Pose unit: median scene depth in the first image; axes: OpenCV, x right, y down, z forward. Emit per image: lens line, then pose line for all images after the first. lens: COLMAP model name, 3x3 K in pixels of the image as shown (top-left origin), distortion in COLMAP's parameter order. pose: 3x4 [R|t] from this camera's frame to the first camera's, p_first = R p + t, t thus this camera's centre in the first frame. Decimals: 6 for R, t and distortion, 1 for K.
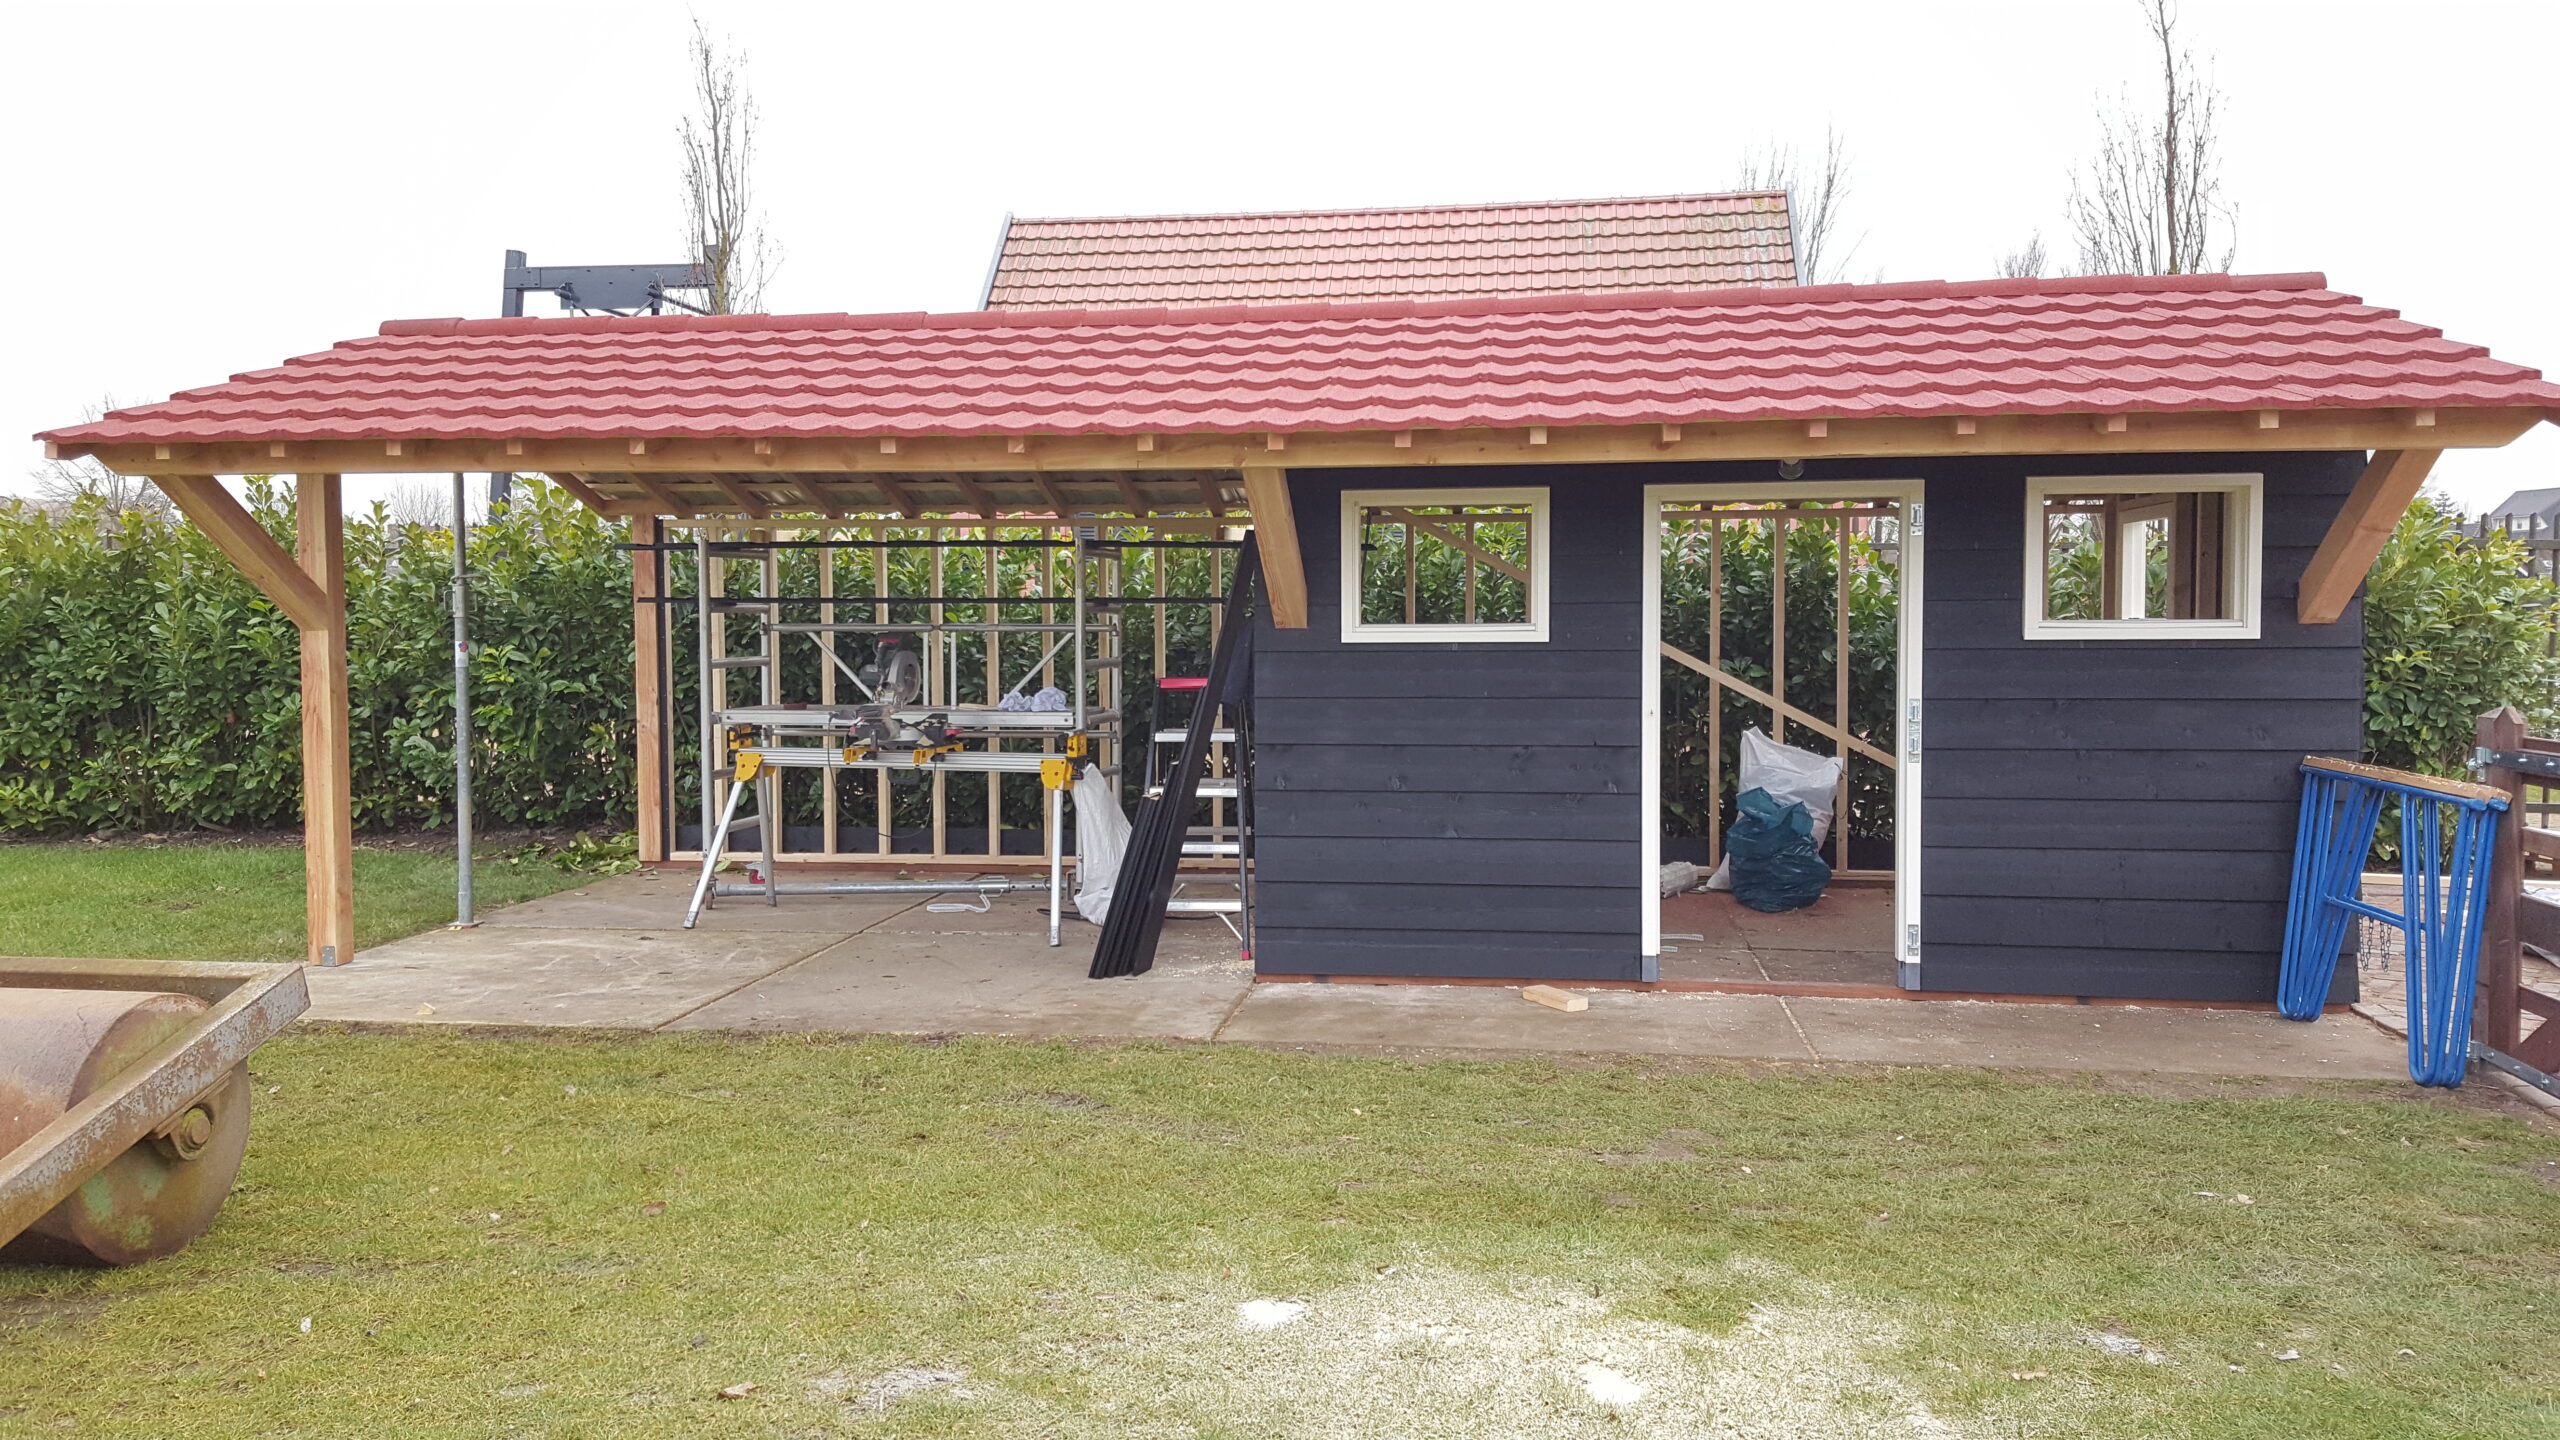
lens RADIAL K [[1931.0, 0, 1270.9], [0, 1931.0, 699.5], [0, 0, 1]] dist [0.143322, -0.208104]
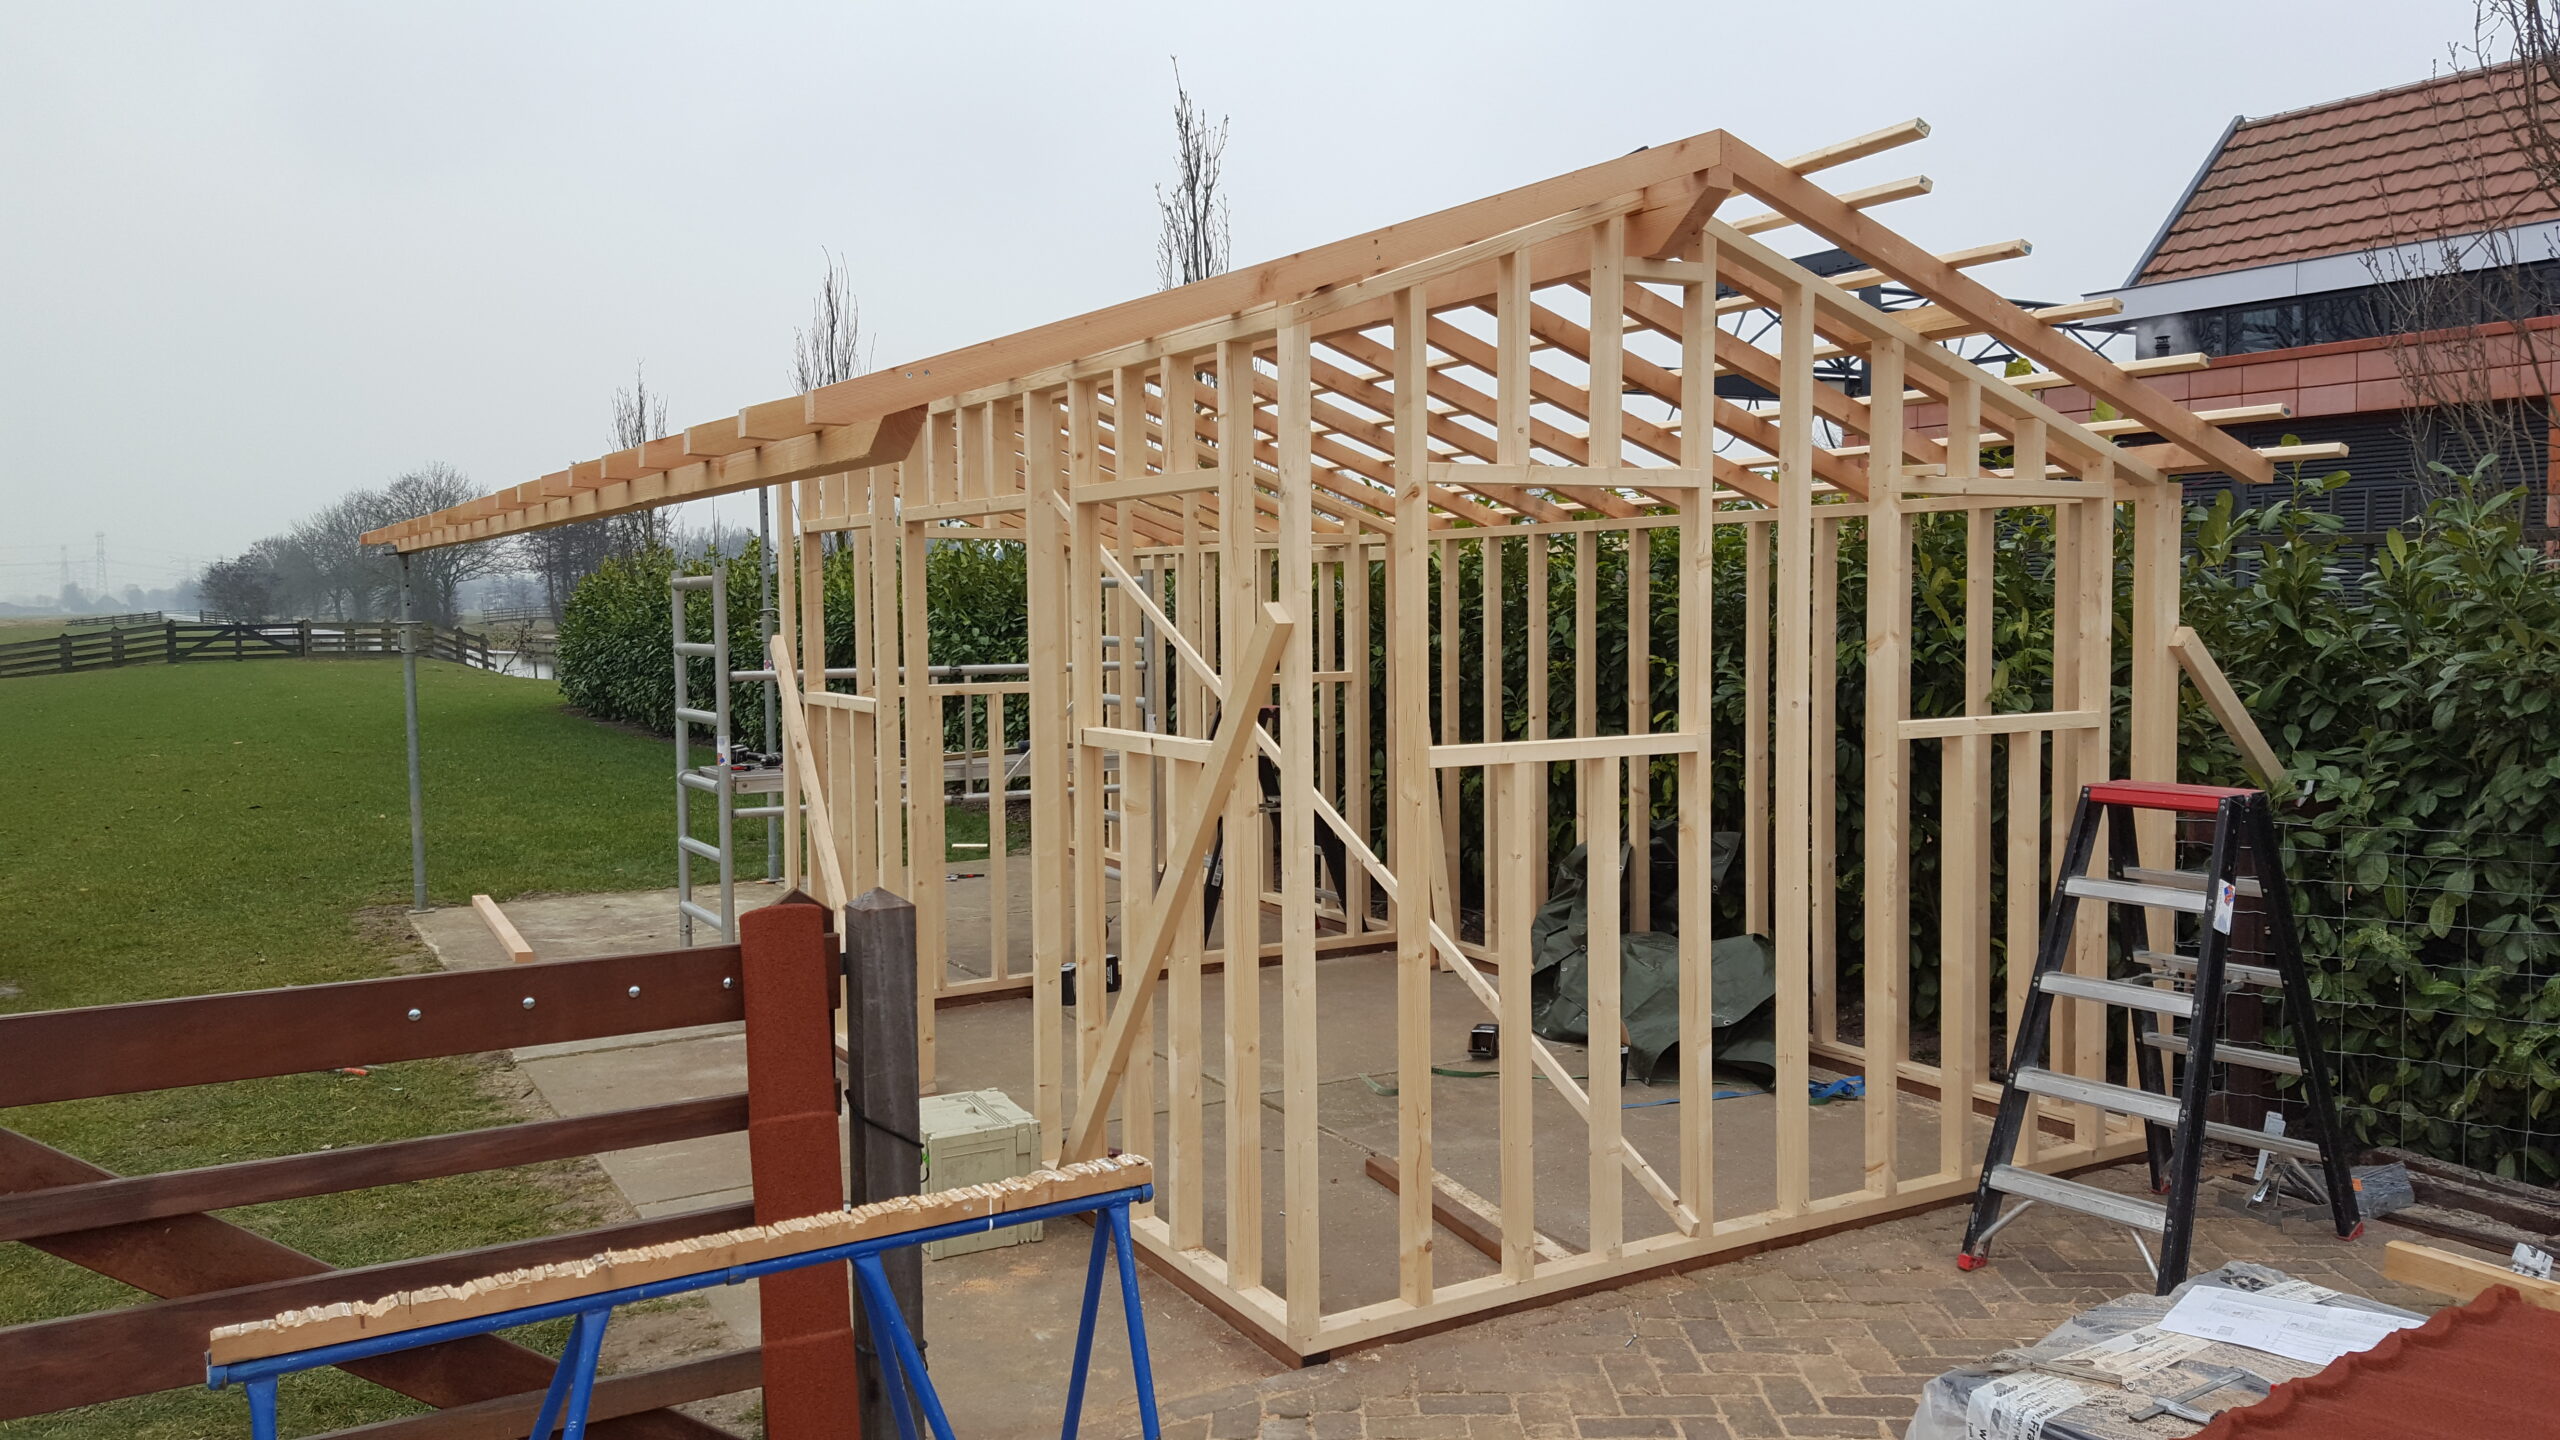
lens RADIAL K [[1931.0, 0, 1270.9], [0, 1931.0, 699.5], [0, 0, 1]] dist [0.143322, -0.208104]
pose [[0.619898, 0.035849, -0.783863, 0.903986], [-0.024278, 0.999354, 0.026505, -0.053303], [0.784307, 0.002600, 0.620368, 0.536816]]
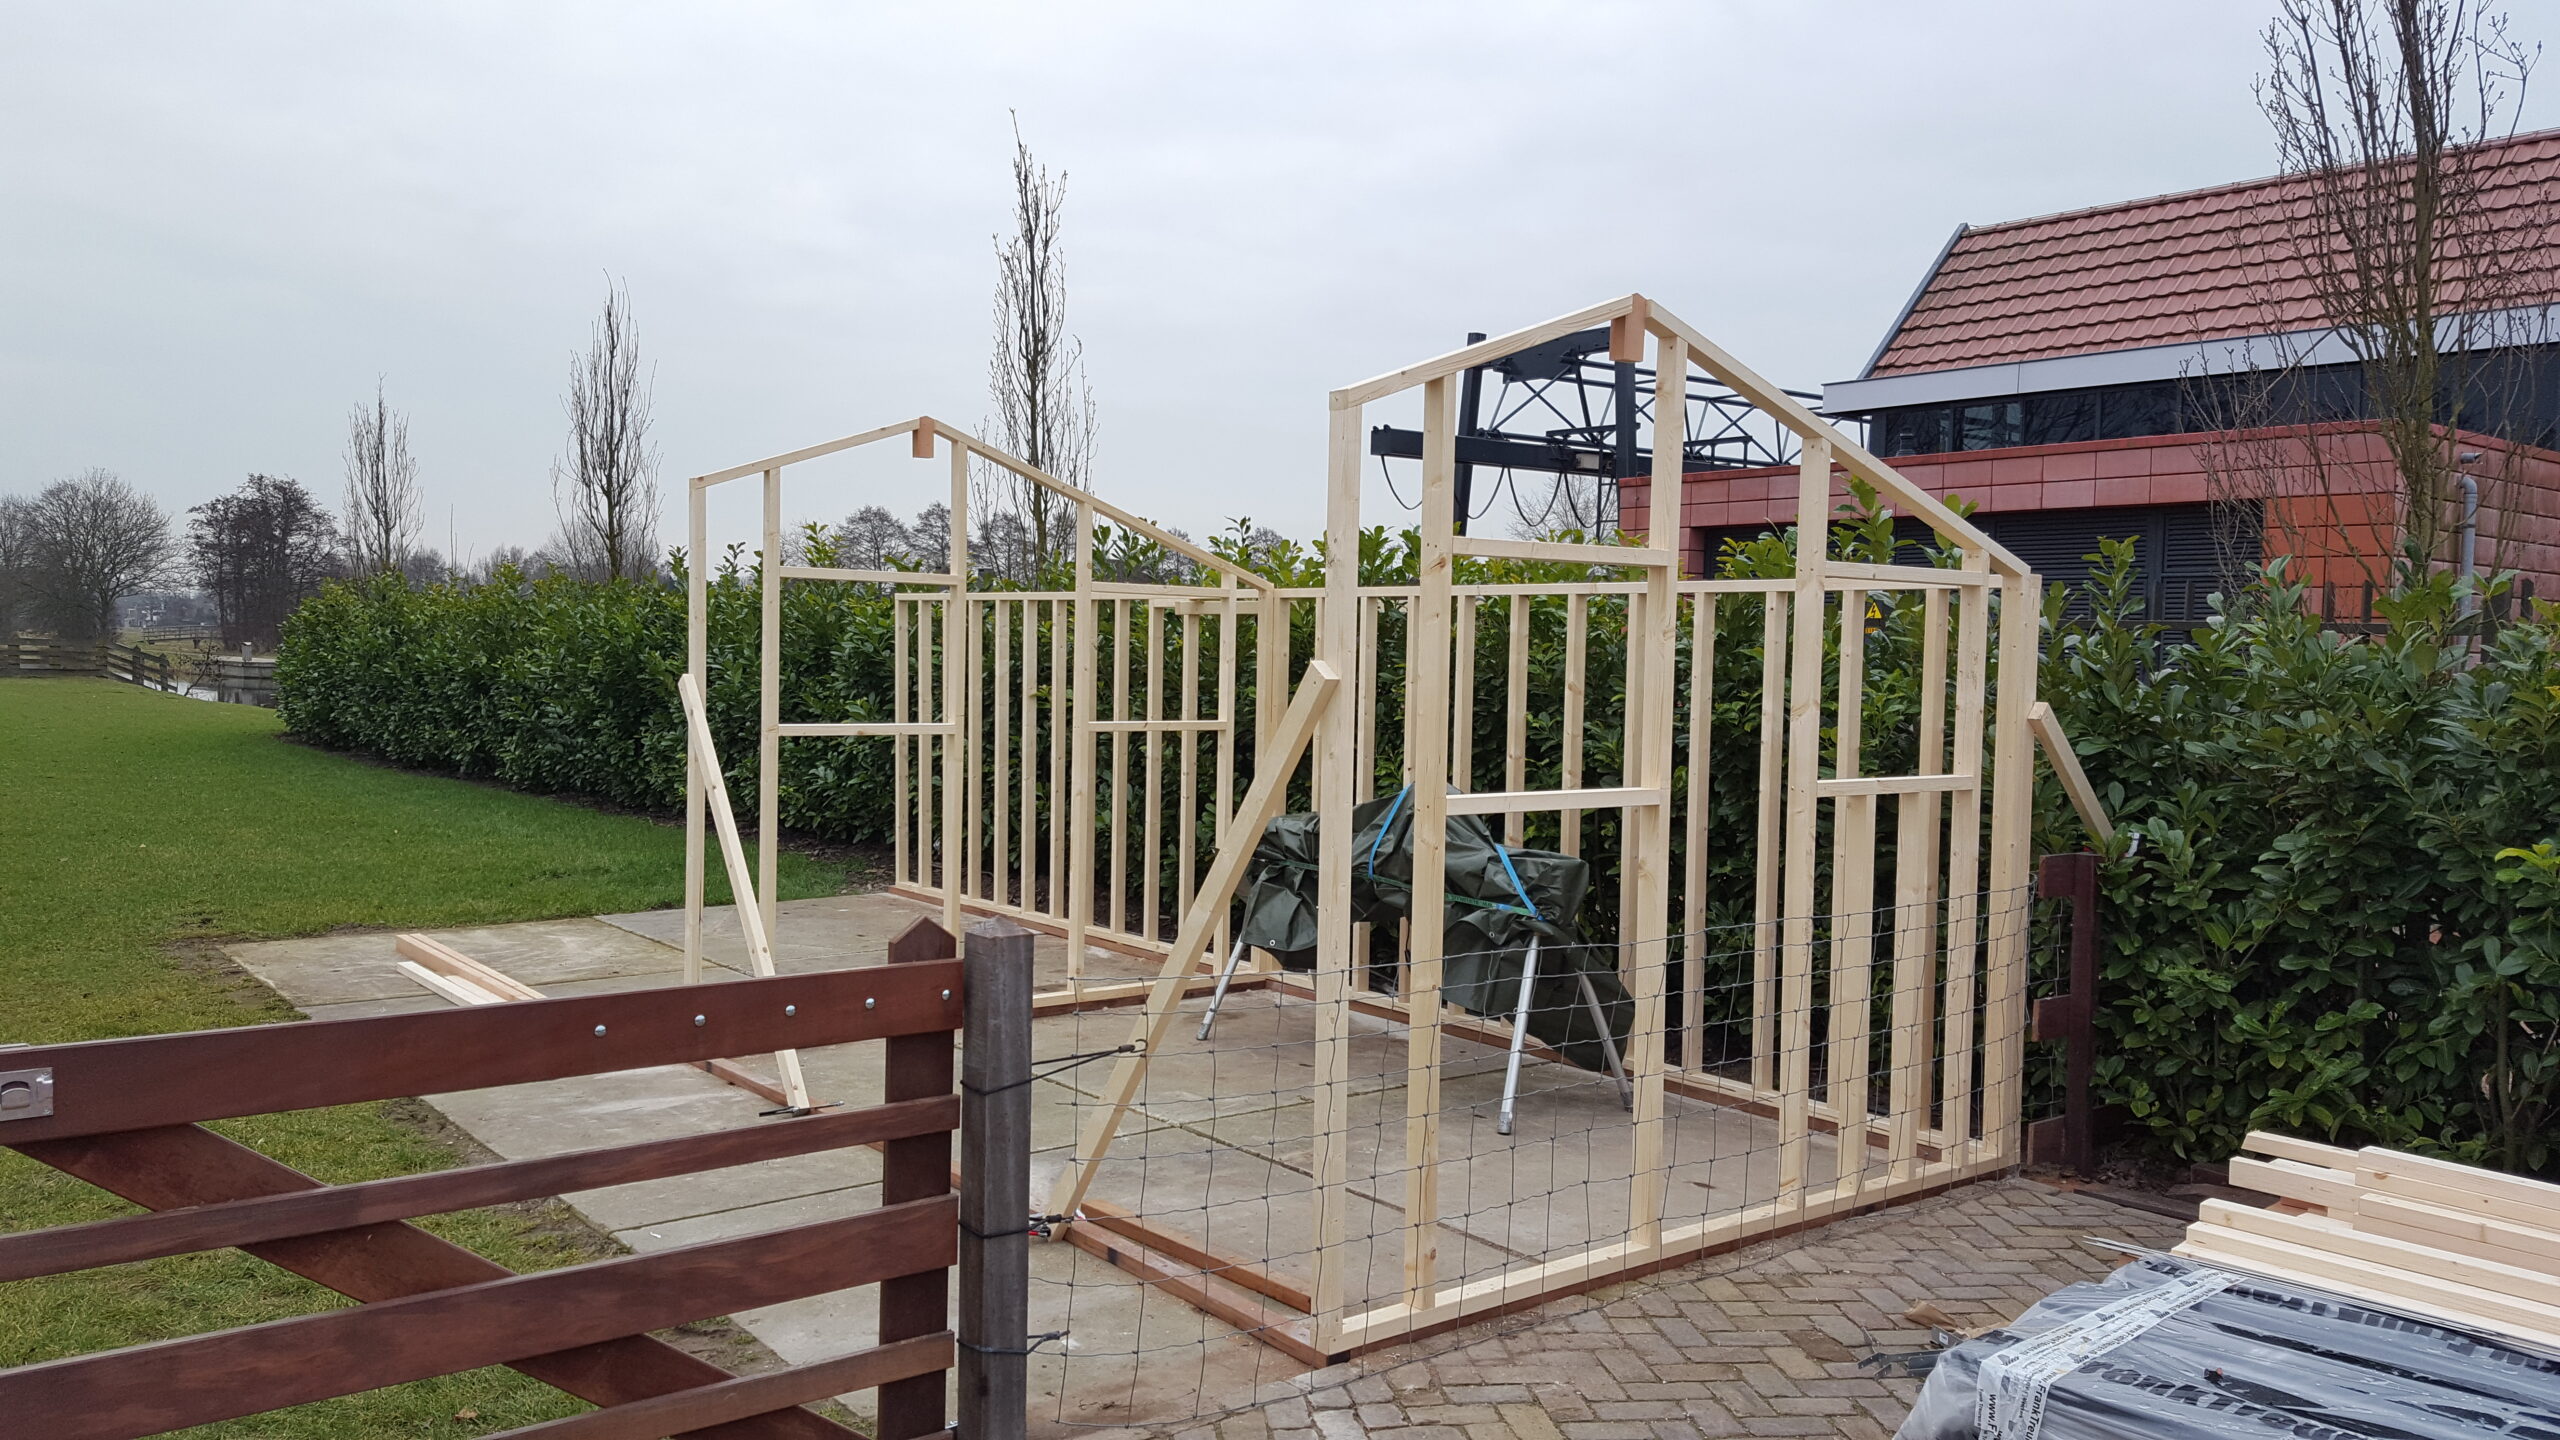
lens RADIAL K [[1934.3, 0, 1252.2], [0, 1934.3, 717.4], [0, 0, 1]] dist [0.162253, -0.278000]
pose [[0.718255, 0.040966, -0.694573, 0.877511], [-0.049920, 0.998727, 0.007283, -0.051891], [0.693987, 0.029442, 0.719386, 0.443695]]
